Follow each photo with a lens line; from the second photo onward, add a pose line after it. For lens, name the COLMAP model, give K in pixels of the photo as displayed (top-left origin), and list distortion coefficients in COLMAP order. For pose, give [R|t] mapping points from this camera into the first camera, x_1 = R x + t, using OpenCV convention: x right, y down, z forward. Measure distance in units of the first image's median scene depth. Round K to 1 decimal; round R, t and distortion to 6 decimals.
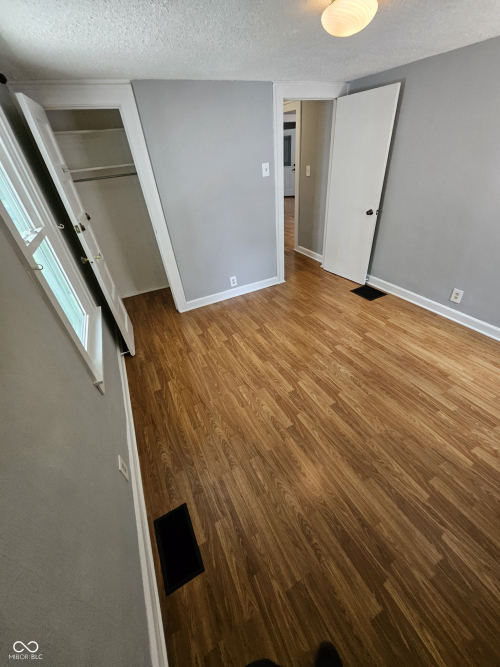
lens RADIAL K [[262.8, 0, 255.8], [0, 262.8, 328.8], [0, 0, 1]] dist [-0.000741, -0.000235]
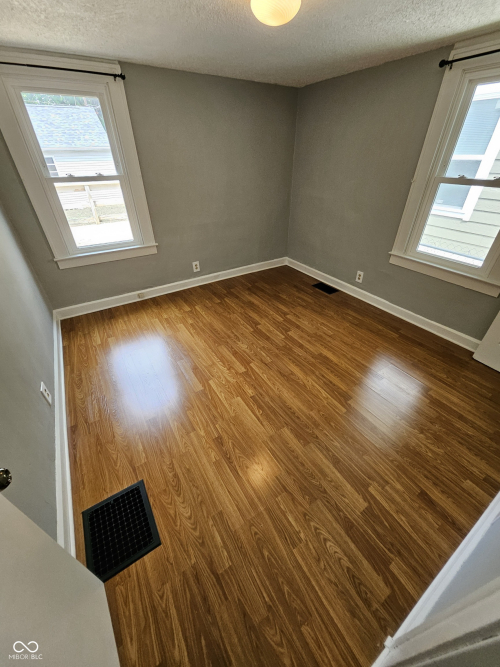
lens RADIAL K [[262.8, 0, 255.8], [0, 262.8, 328.8], [0, 0, 1]] dist [-0.000741, -0.000235]
pose [[-0.991859, 0.121922, -0.036753, 0.322716], [0.010593, 0.366613, 0.930313, -0.895345], [0.126900, 0.922350, -0.364920, 1.358975]]
